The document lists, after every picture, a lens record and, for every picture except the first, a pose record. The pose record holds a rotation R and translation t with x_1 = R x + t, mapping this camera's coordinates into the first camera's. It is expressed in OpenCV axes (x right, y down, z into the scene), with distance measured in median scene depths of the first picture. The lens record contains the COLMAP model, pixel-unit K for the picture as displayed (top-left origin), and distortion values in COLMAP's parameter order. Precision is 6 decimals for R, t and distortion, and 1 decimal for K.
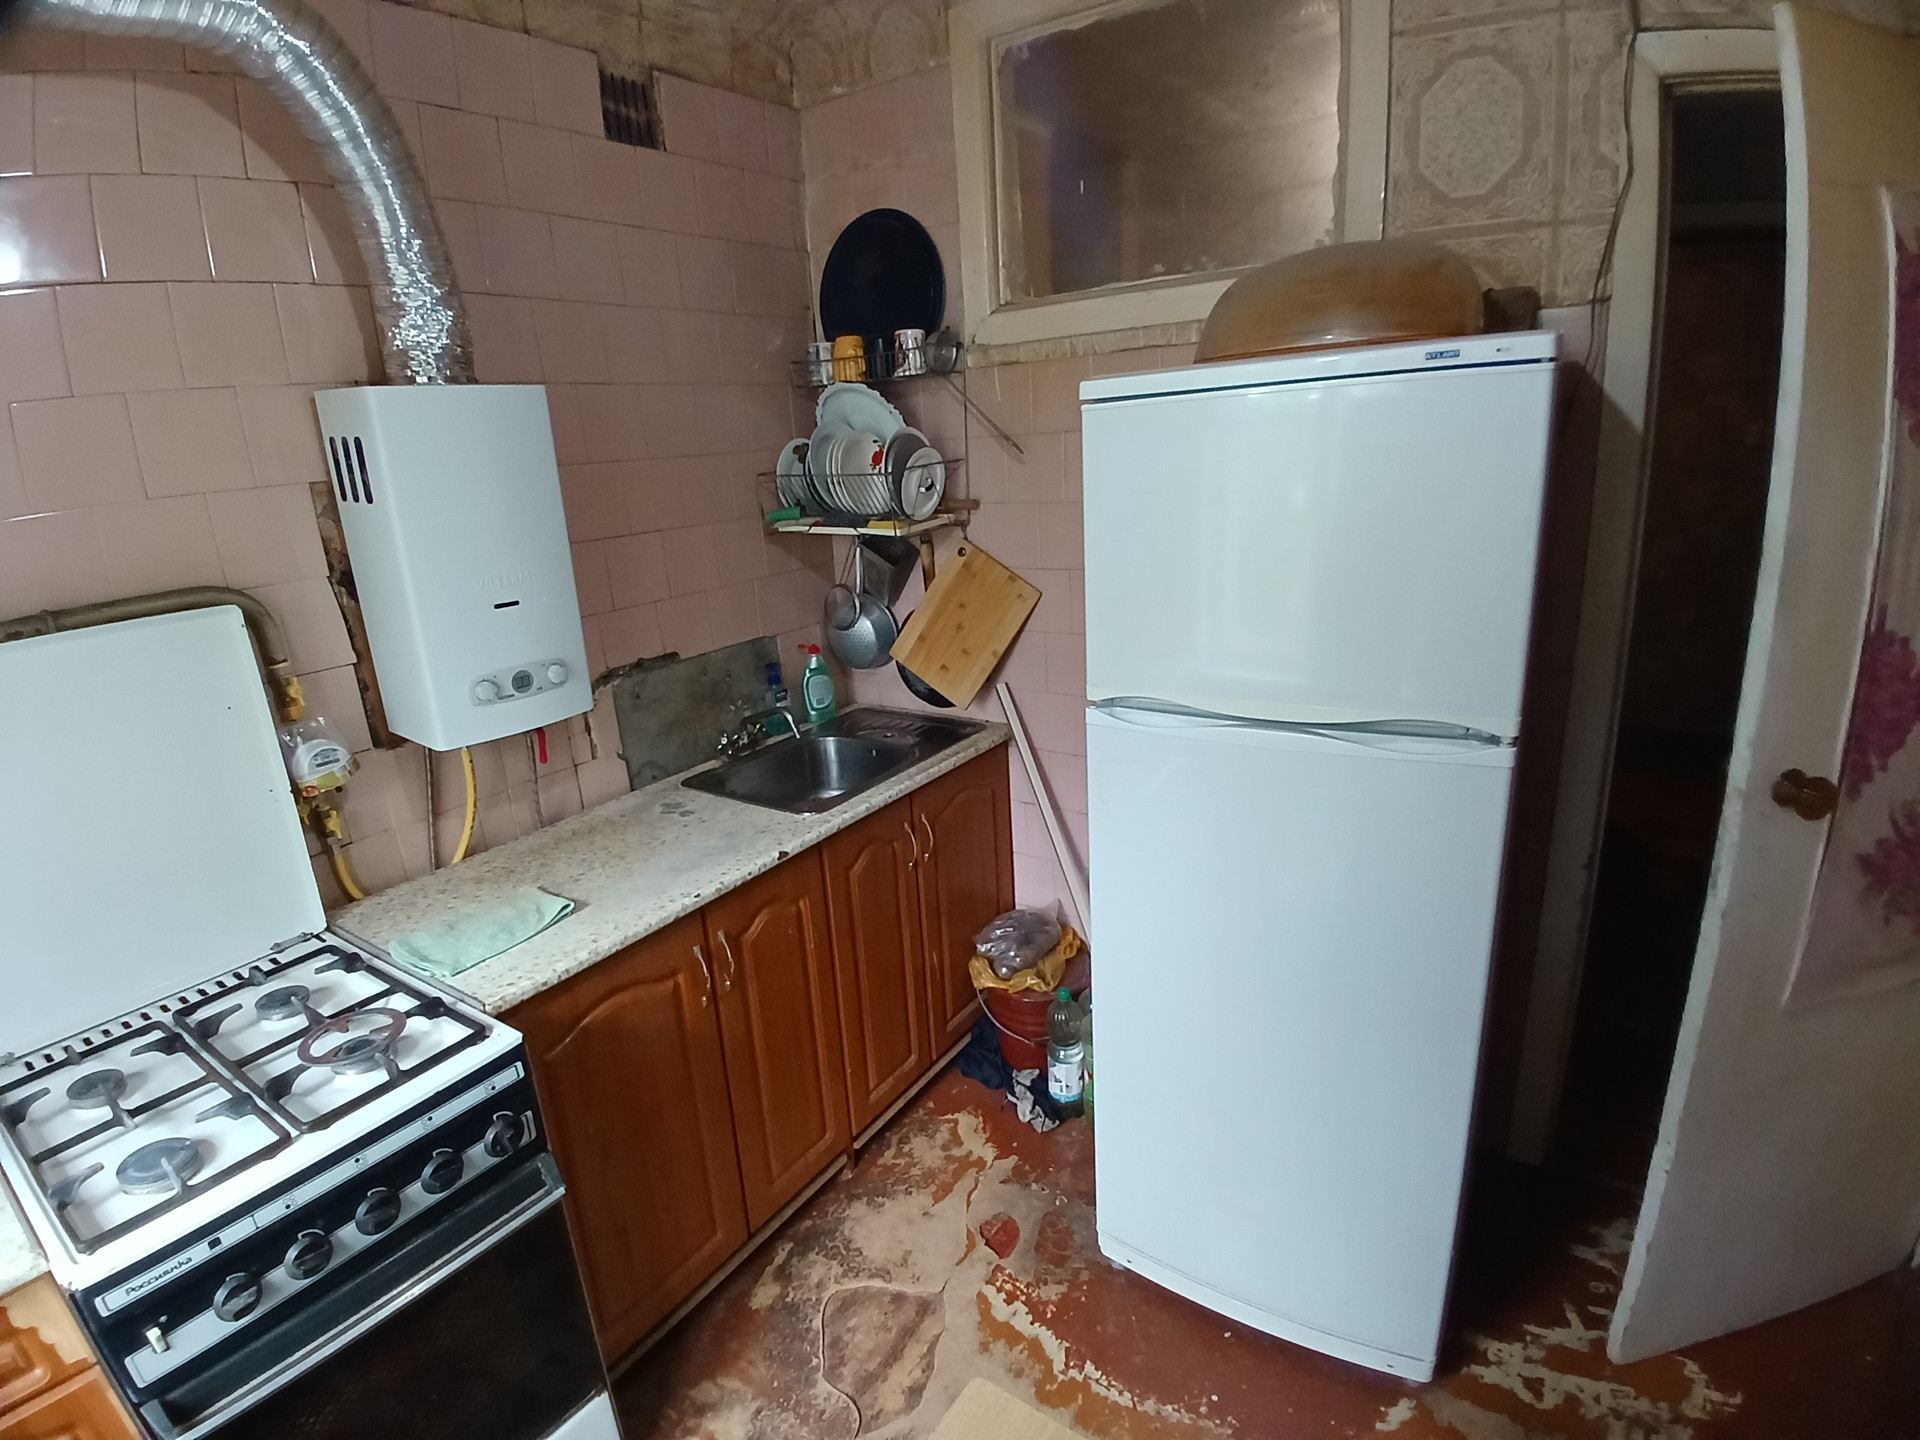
lens RADIAL K [[953.5, 0, 948.7], [0, 953.5, 730.2], [0, 0, 1]] dist [0.003761, -0.047487]
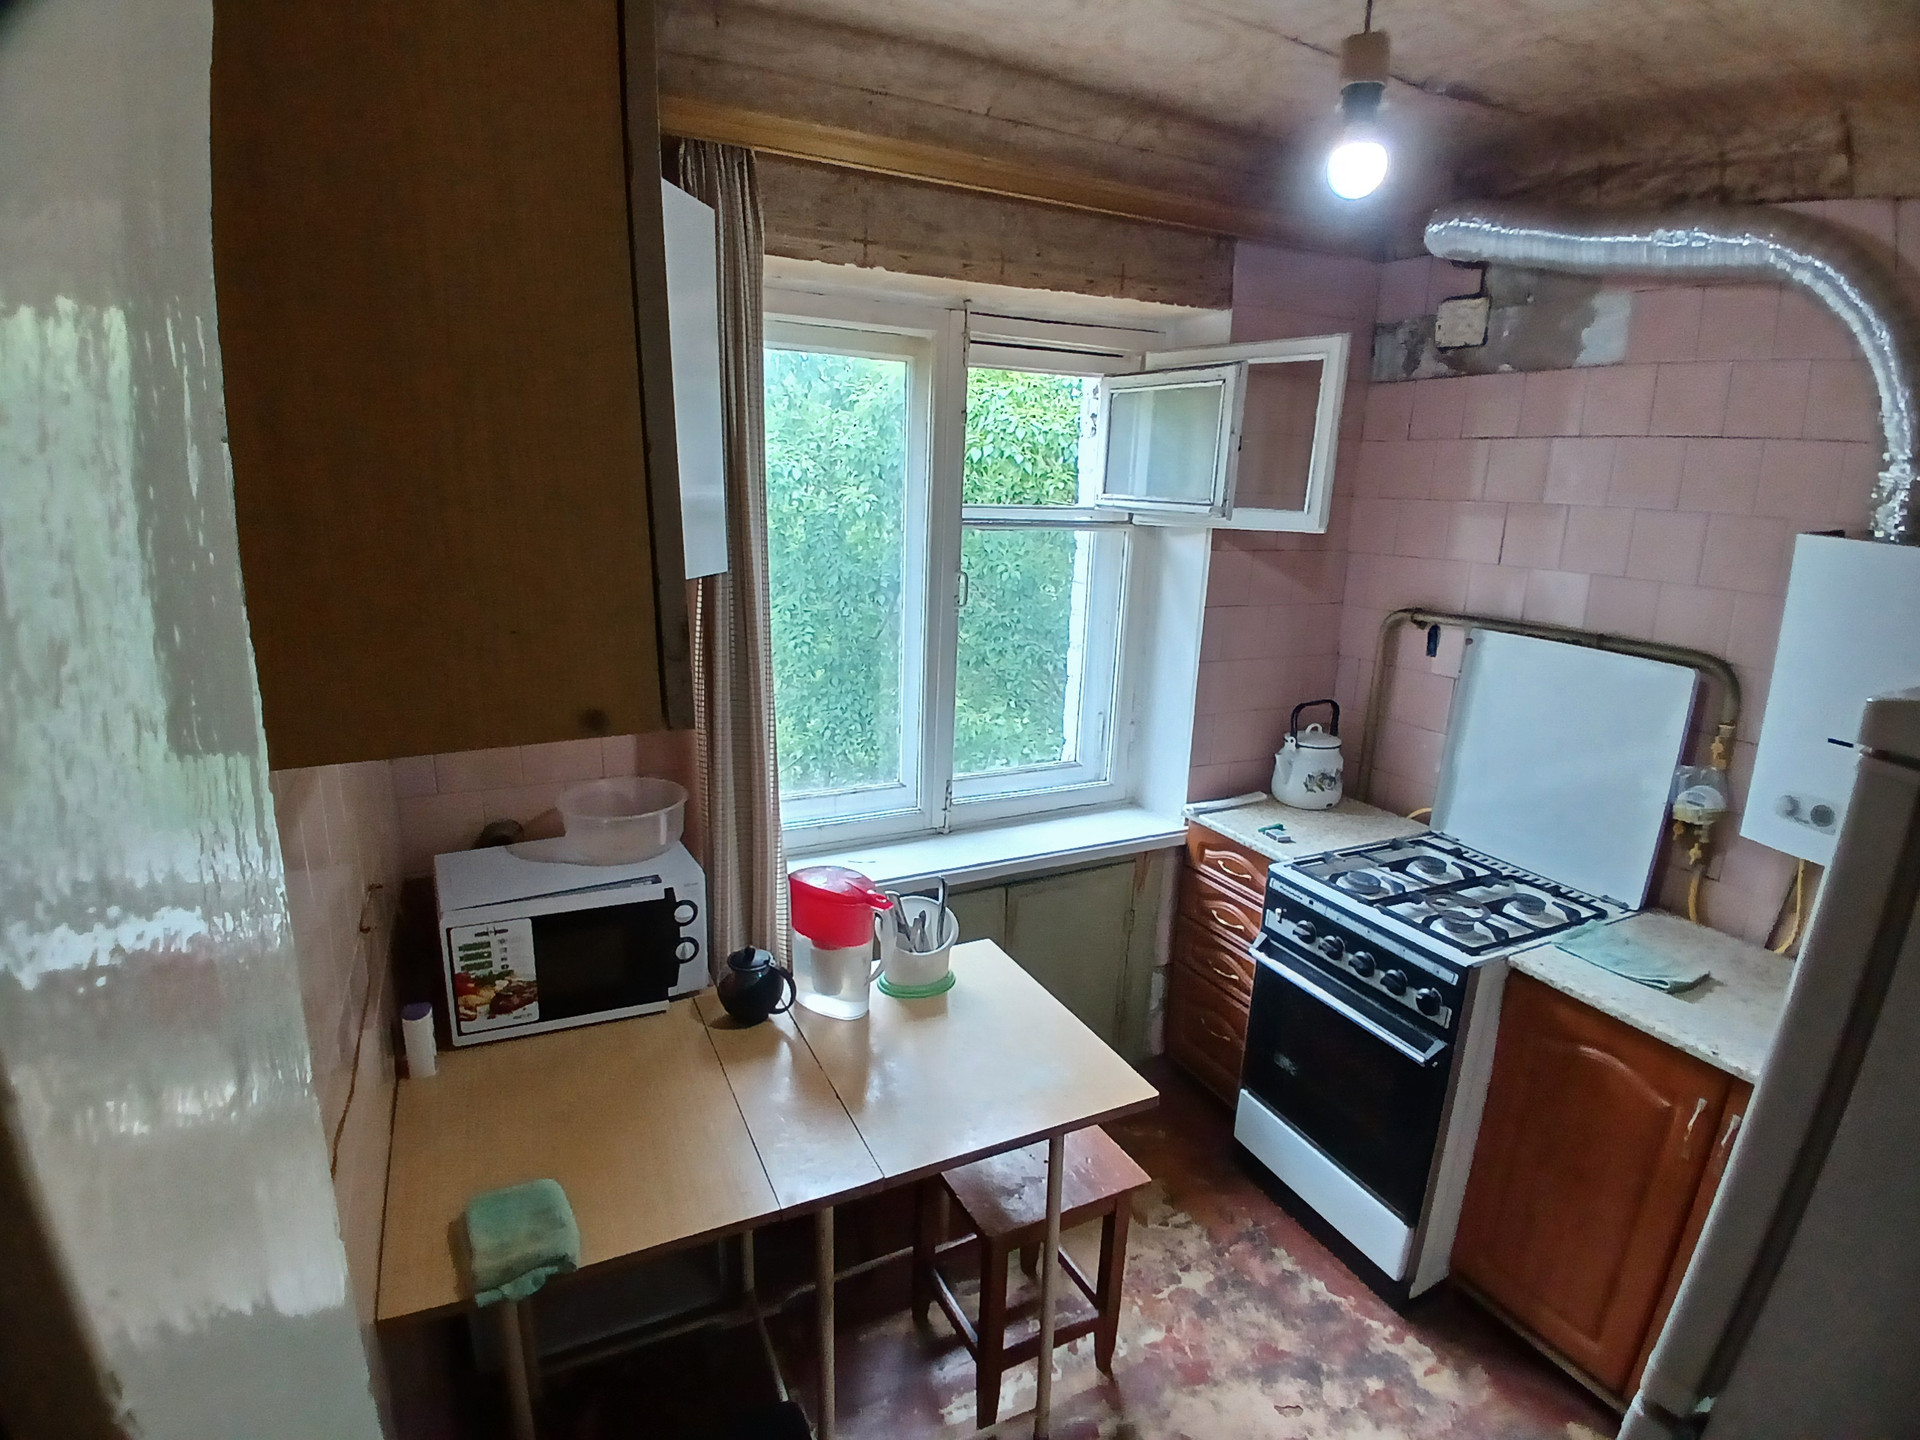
lens RADIAL K [[953.5, 0, 948.7], [0, 953.5, 730.2], [0, 0, 1]] dist [0.003761, -0.047487]
pose [[-0.485610, 0.266036, -0.832711, 1.029136], [-0.255045, 0.868007, 0.426047, -0.399006], [0.836143, 0.419272, -0.353662, 0.671016]]
